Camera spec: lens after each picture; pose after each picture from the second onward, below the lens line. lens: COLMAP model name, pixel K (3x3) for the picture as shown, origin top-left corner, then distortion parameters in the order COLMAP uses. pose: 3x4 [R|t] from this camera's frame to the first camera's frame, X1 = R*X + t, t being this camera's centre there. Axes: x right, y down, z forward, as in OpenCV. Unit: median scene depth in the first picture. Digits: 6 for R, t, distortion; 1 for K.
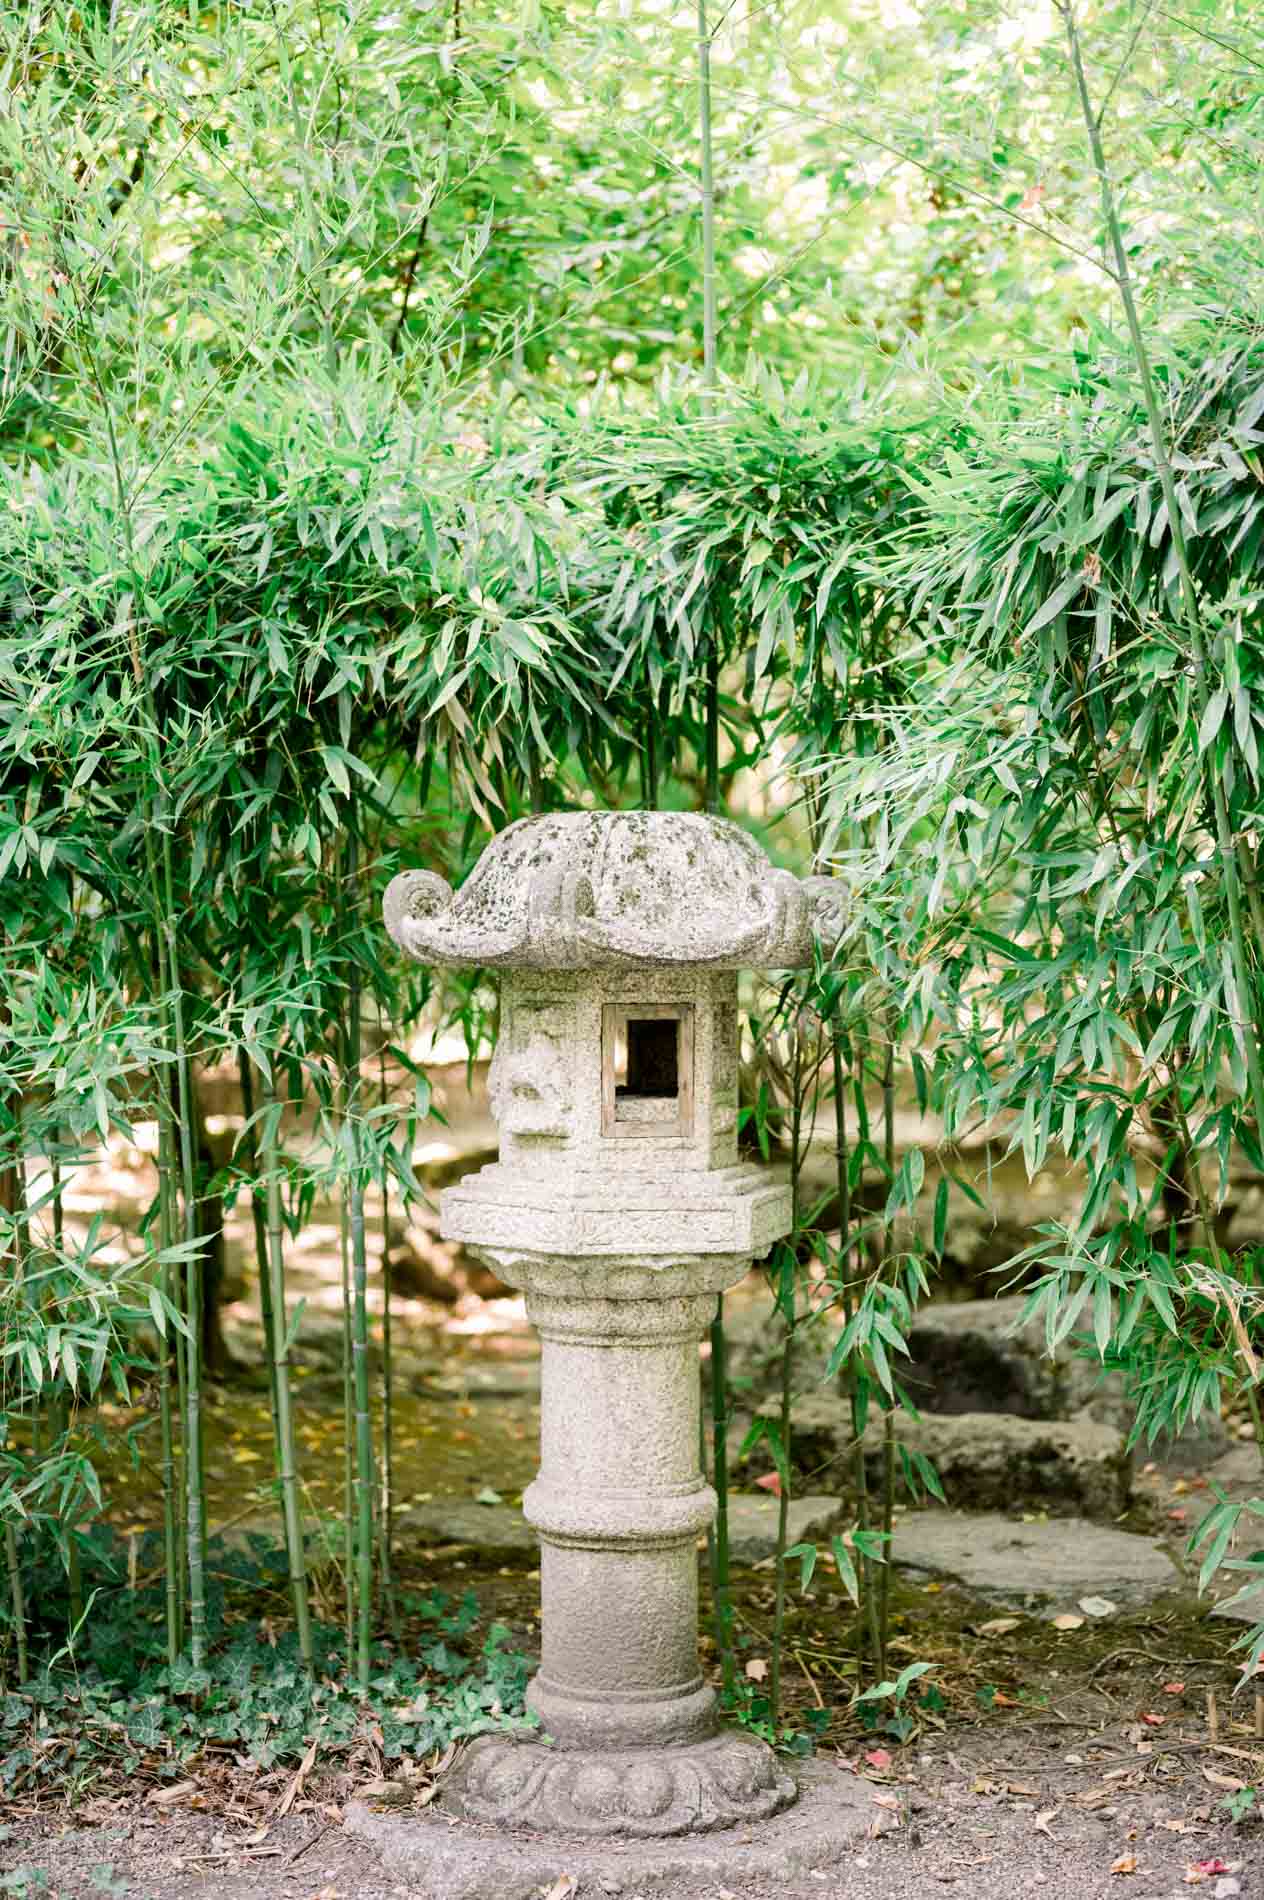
lens RADIAL K [[3722.0, 0, 437.4], [0, 3722.0, 930.2], [0, 0, 1]] dist [0.011203, -0.016873]
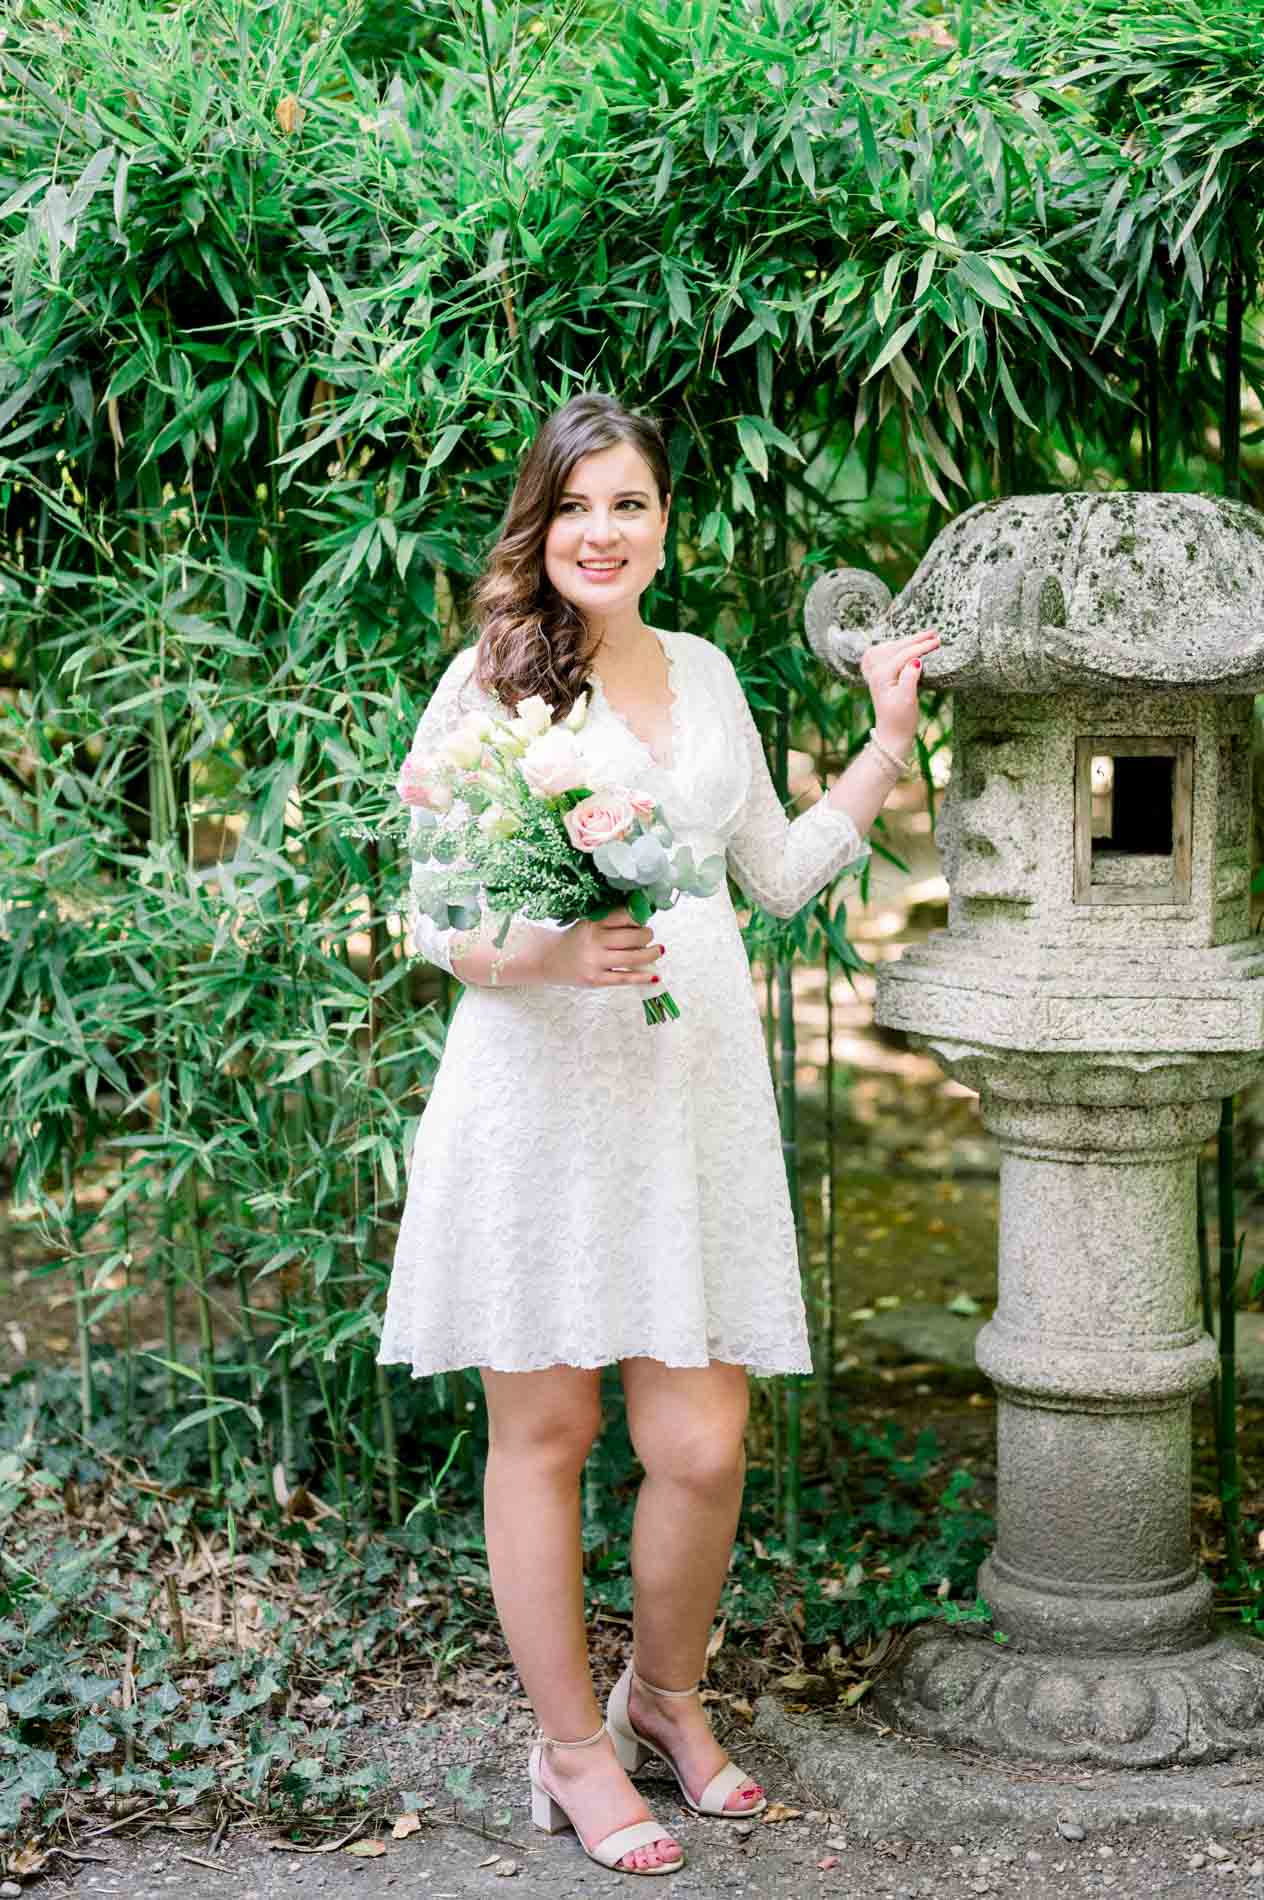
lens RADIAL K [[3722.0, 0, 437.4], [0, 3722.0, 930.2], [0, 0, 1]] dist [0.011203, -0.016873]
pose [[0.988494, 0.010399, -0.150901, 0.028425], [0.001674, 0.996821, 0.079659, -0.002451], [0.151250, -0.078995, 0.985334, 0.184775]]
